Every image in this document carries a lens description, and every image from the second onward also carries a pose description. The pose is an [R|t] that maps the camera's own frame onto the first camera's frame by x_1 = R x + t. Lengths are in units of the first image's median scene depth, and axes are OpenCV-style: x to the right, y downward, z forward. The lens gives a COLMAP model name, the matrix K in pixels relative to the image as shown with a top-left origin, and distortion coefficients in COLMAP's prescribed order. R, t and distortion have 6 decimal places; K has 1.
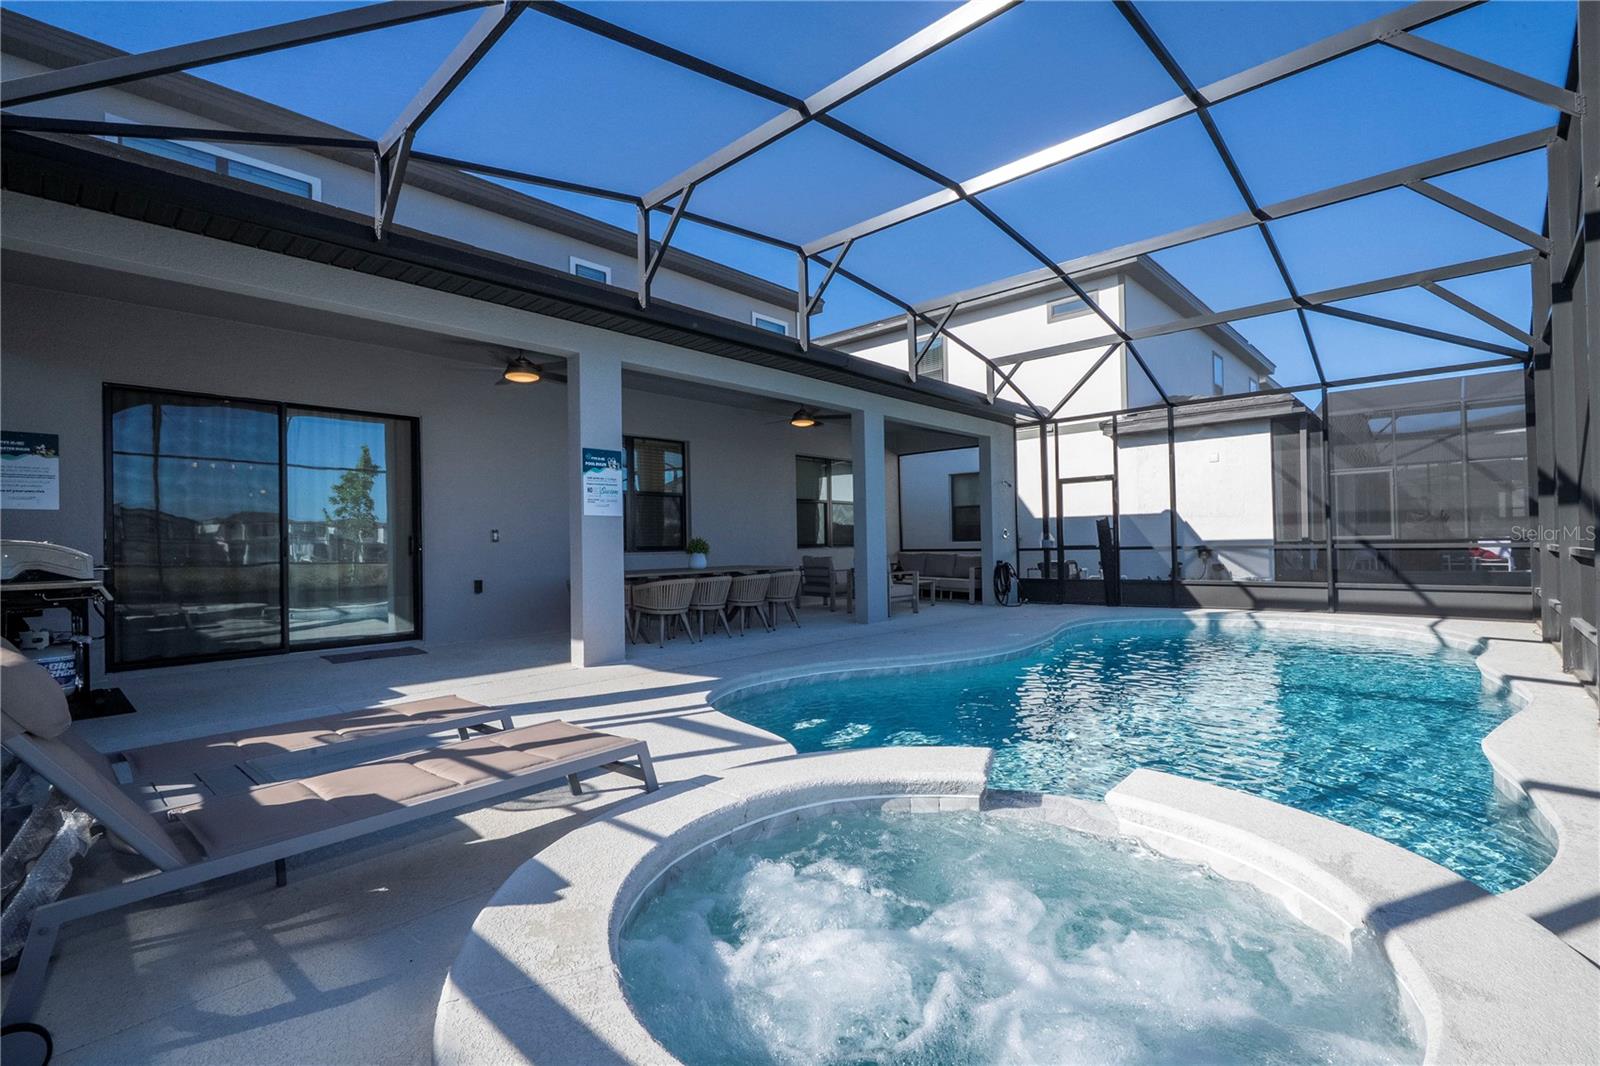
lens RADIAL K [[732.1, 0, 815.4], [0, 732.1, 536.2], [0, 0, 1]] dist [-0.001473, 0.000097]
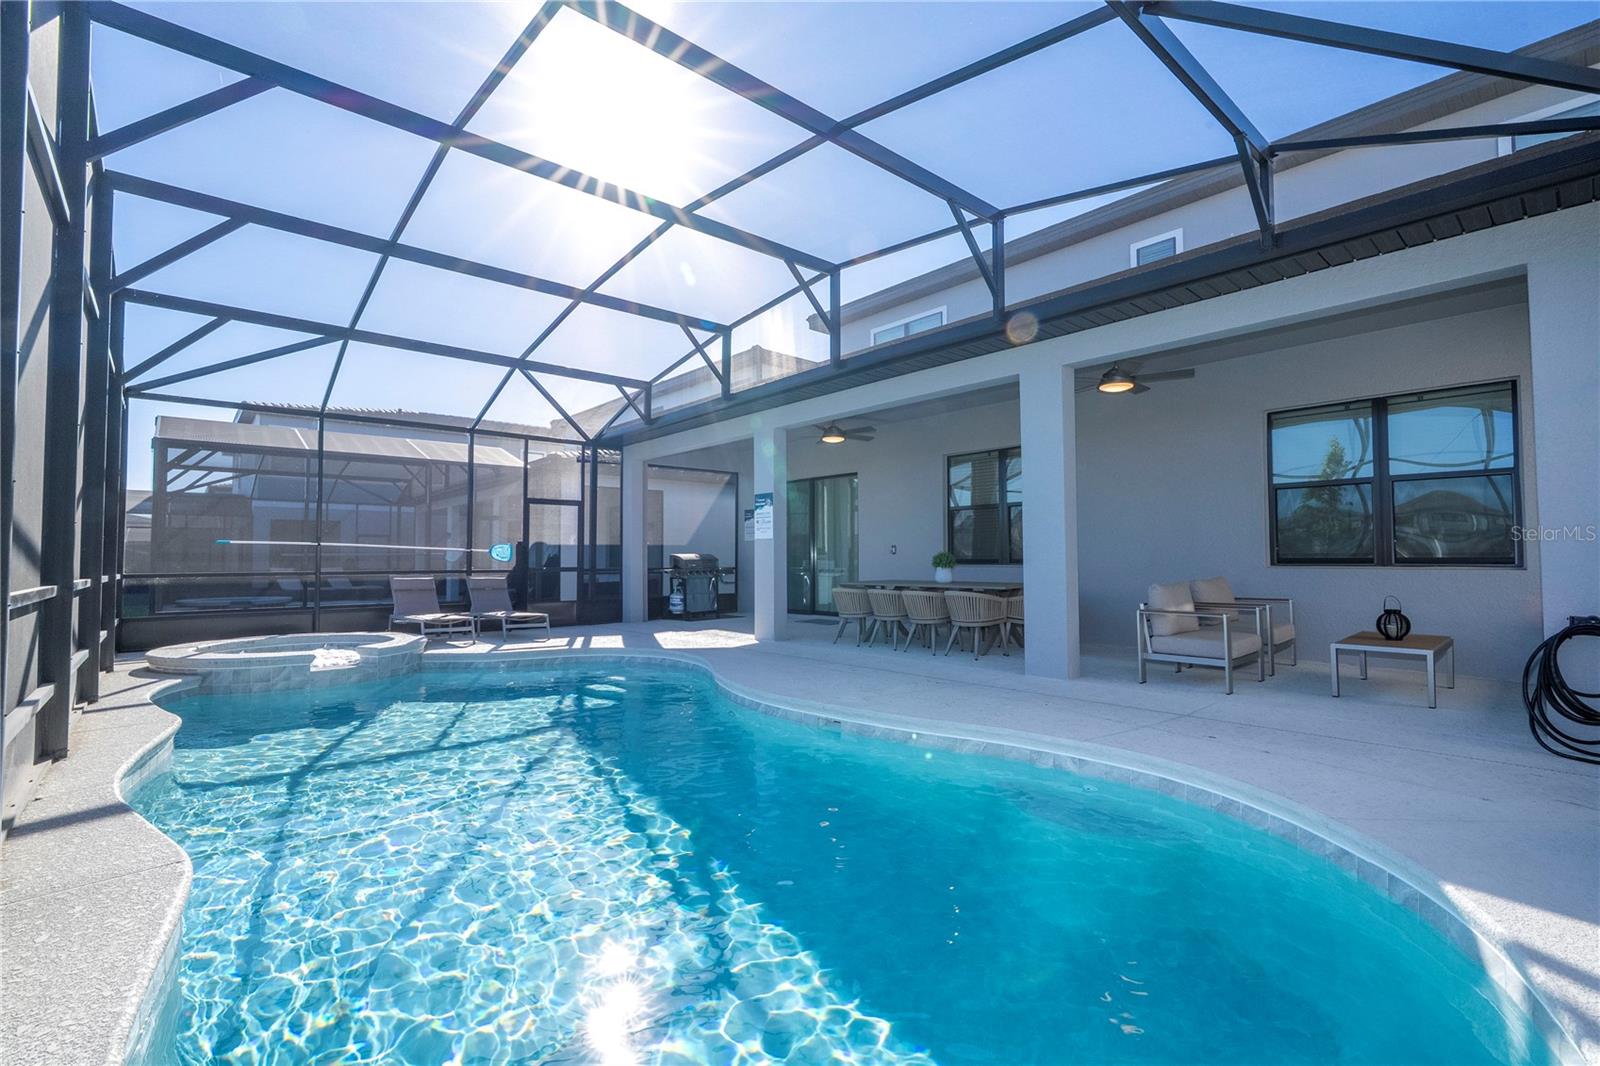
lens RADIAL K [[732.1, 0, 815.4], [0, 732.1, 536.2], [0, 0, 1]] dist [-0.001473, 0.000097]
pose [[-0.098910, -0.004010, -0.995088, 1.144559], [0.018825, 0.999805, -0.005900, -0.021656], [0.994918, -0.019316, -0.098815, 1.235758]]
